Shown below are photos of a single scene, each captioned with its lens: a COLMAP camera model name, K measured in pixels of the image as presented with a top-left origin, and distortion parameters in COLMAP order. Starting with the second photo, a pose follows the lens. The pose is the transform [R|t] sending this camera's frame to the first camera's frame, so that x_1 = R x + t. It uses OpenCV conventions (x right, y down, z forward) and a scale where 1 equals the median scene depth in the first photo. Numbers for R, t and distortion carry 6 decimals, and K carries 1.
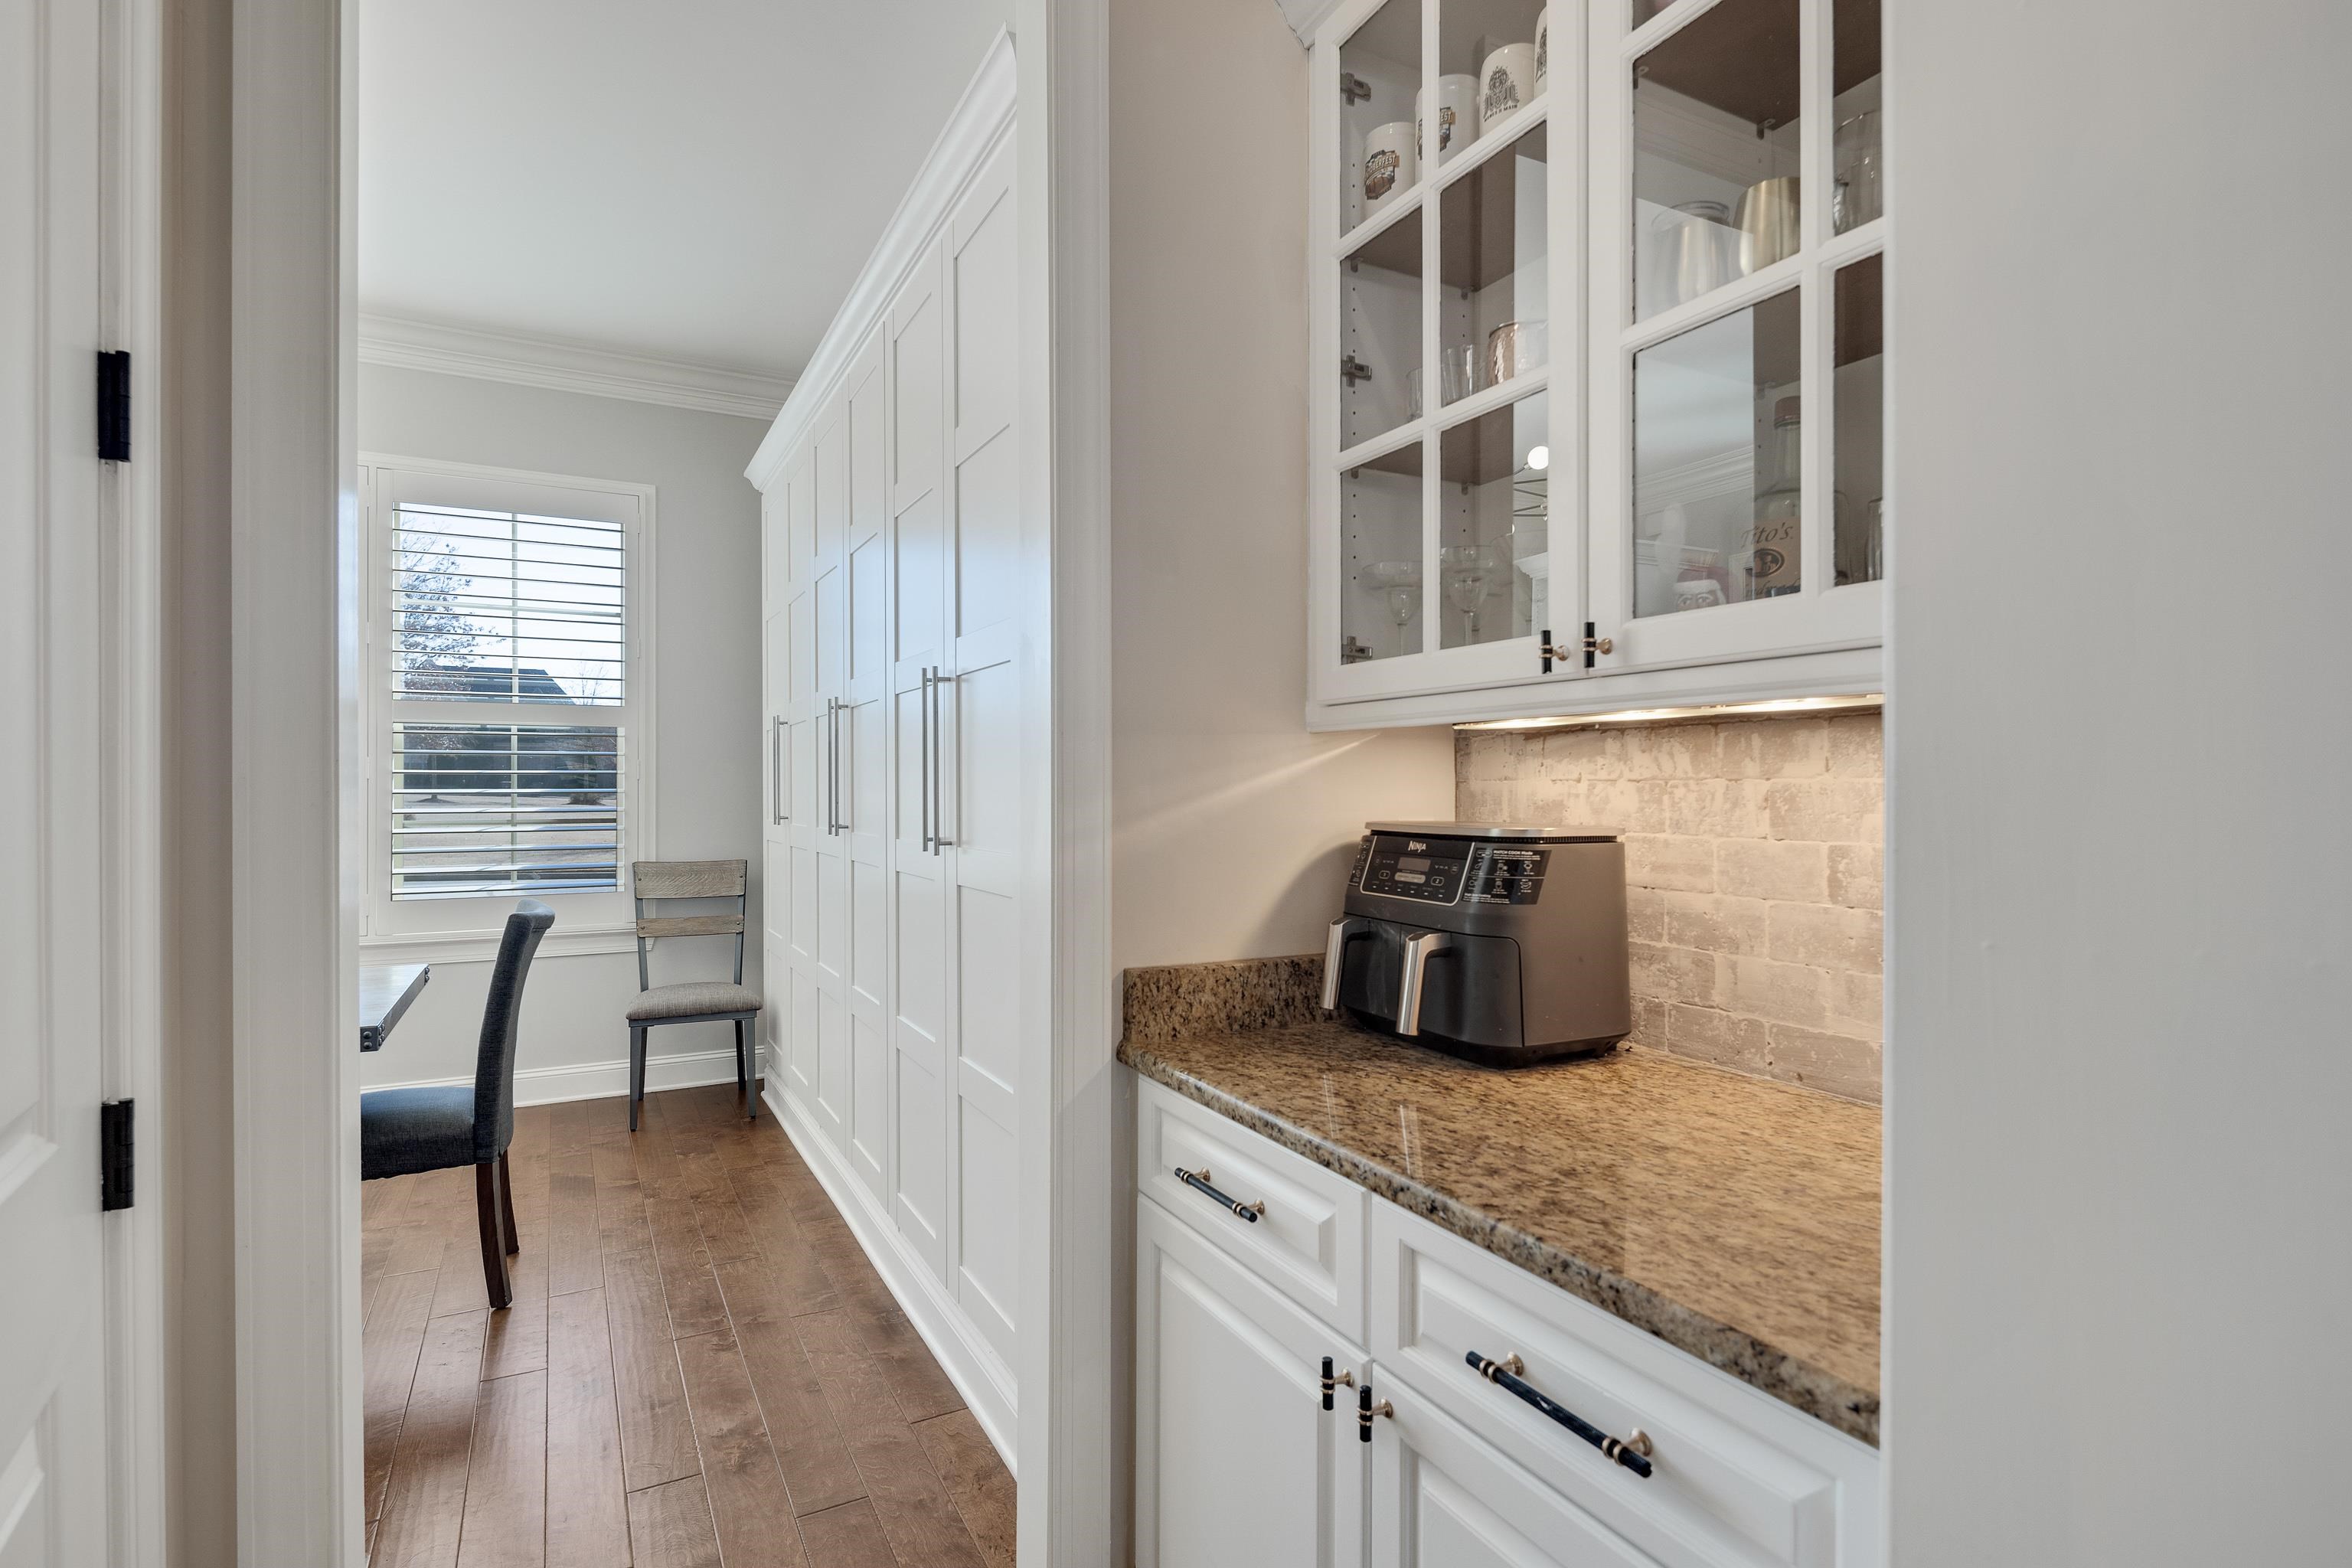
lens RADIAL K [[1140.7, 0, 1172.9], [0, 1140.7, 789.3], [0, 0, 1]] dist [0.002103, -0.001456]
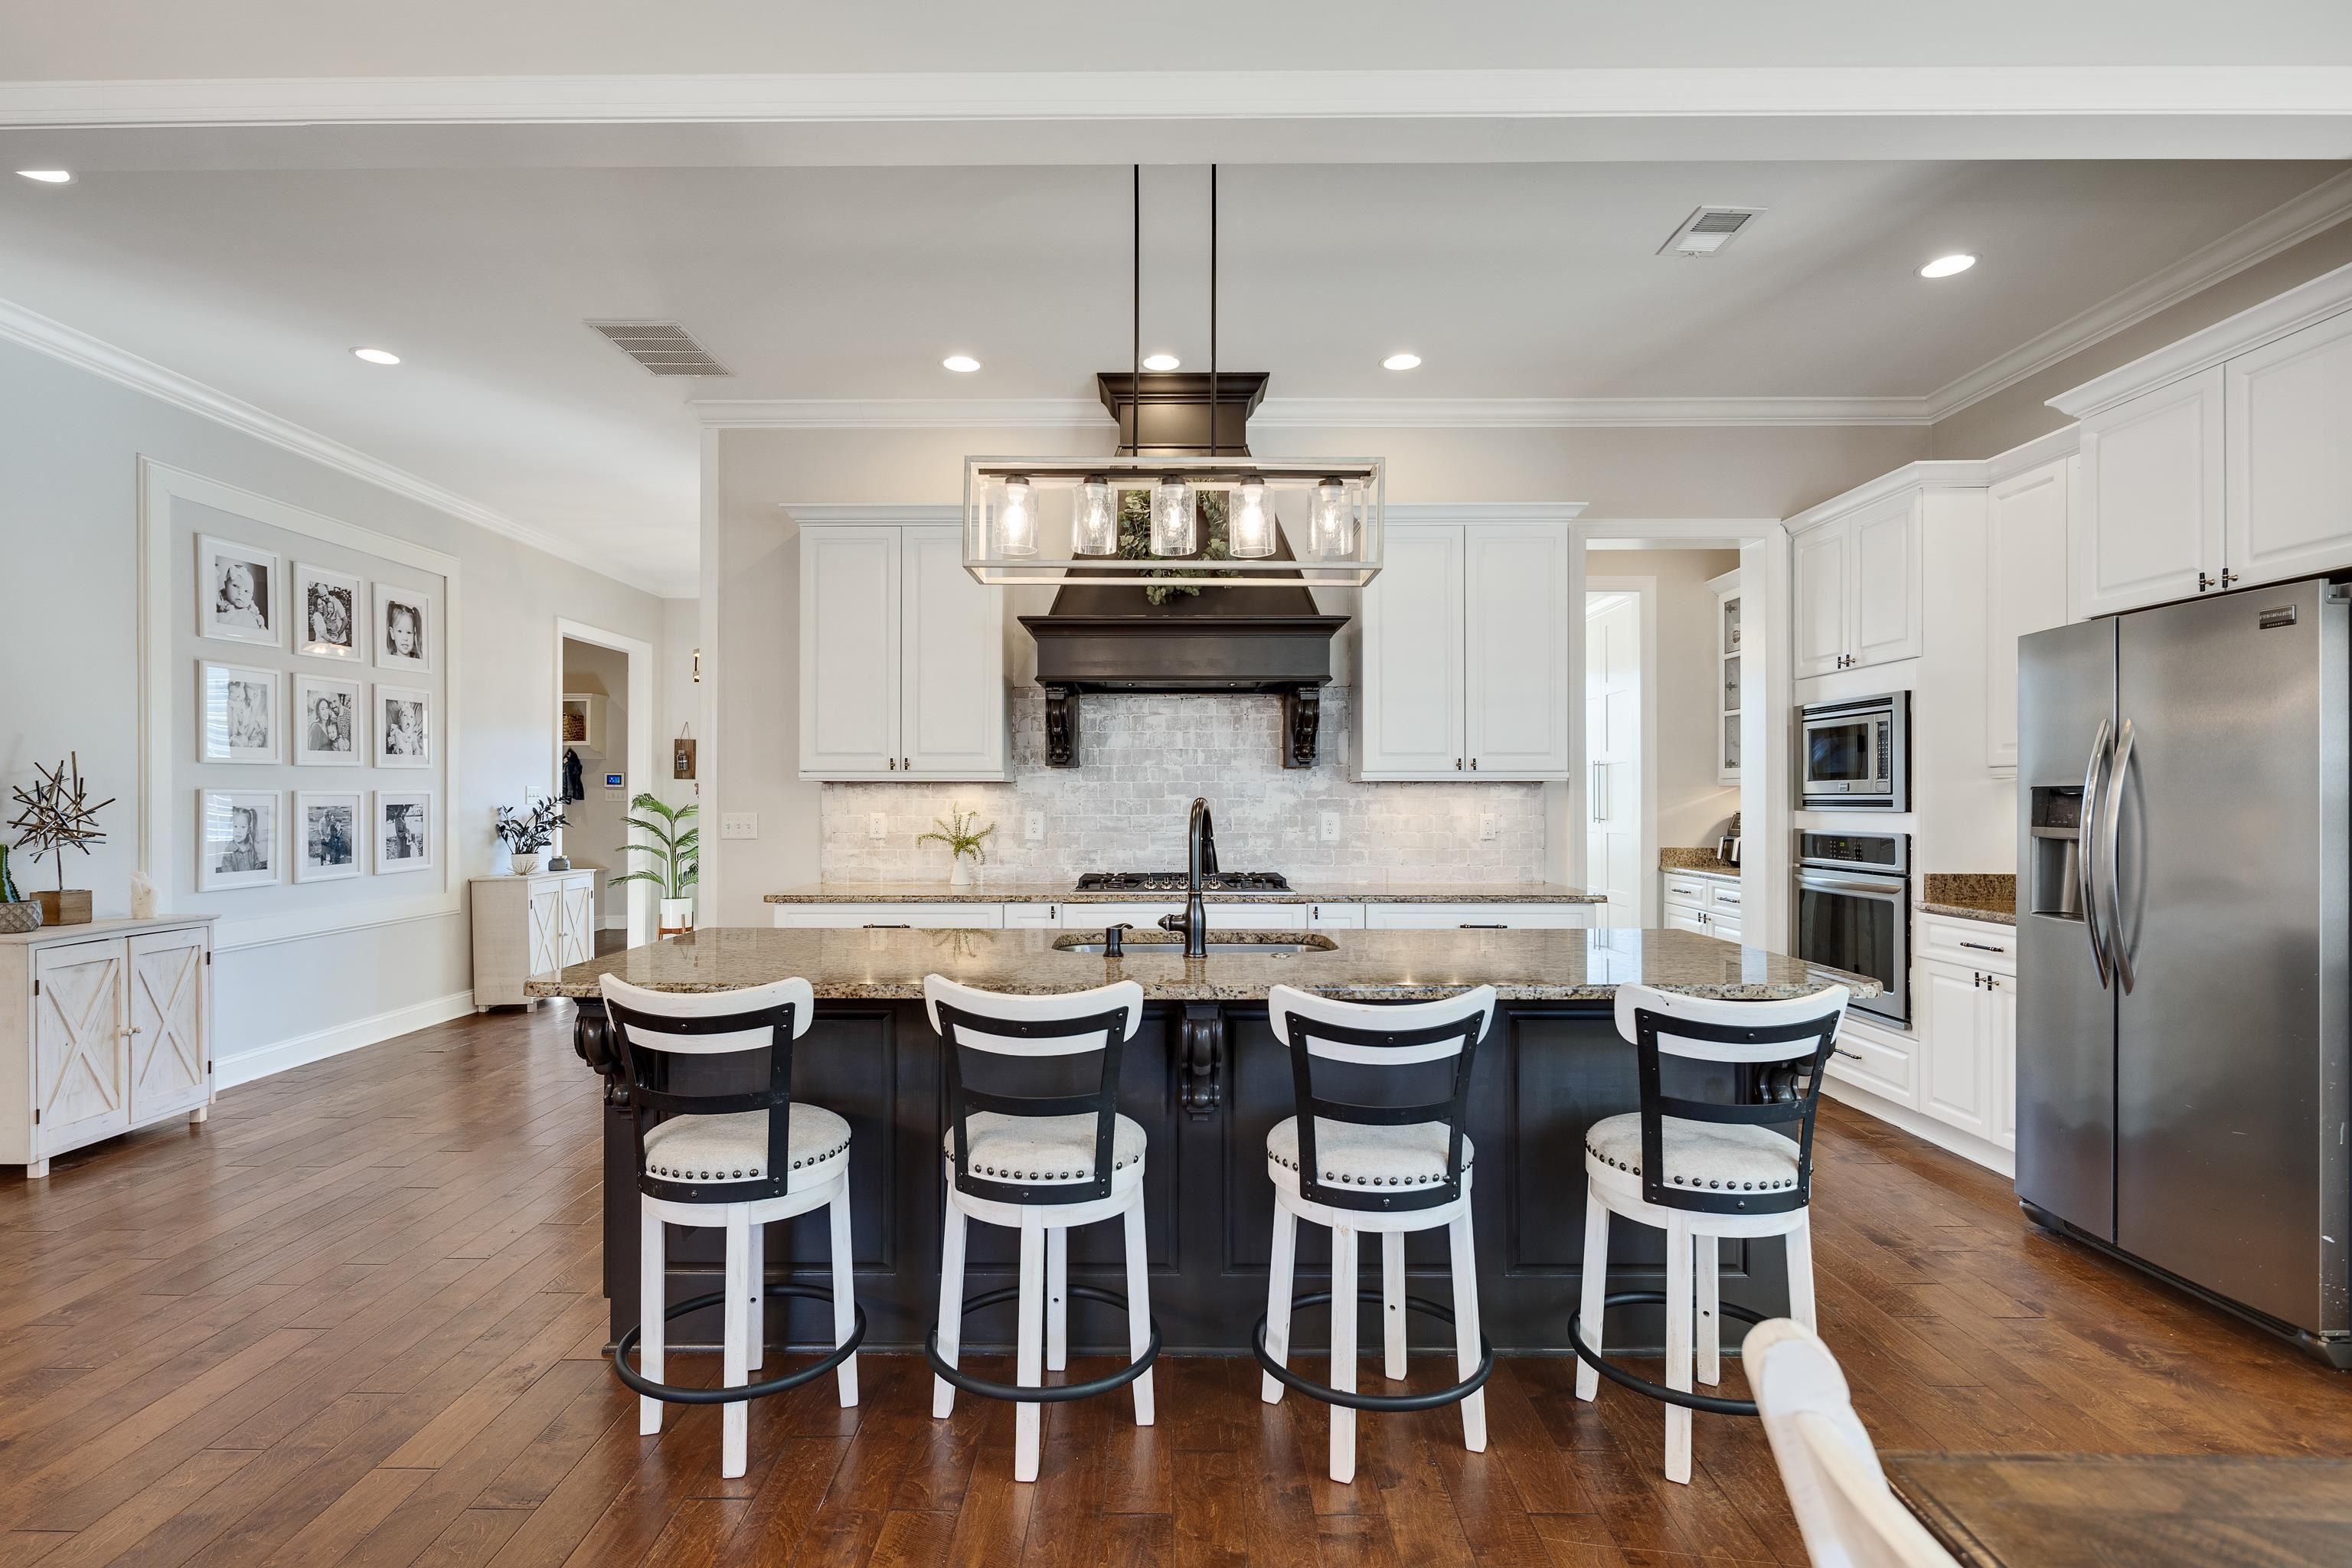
lens RADIAL K [[1140.7, 0, 1164.3], [0, 1140.7, 791.5], [0, 0, 1]] dist [0.002103, -0.001456]
pose [[0.879349, -0.002748, -0.476170, 0.315992], [0.001448, 0.999994, -0.003095, -0.024270], [0.476176, 0.002032, 0.879348, -3.189229]]
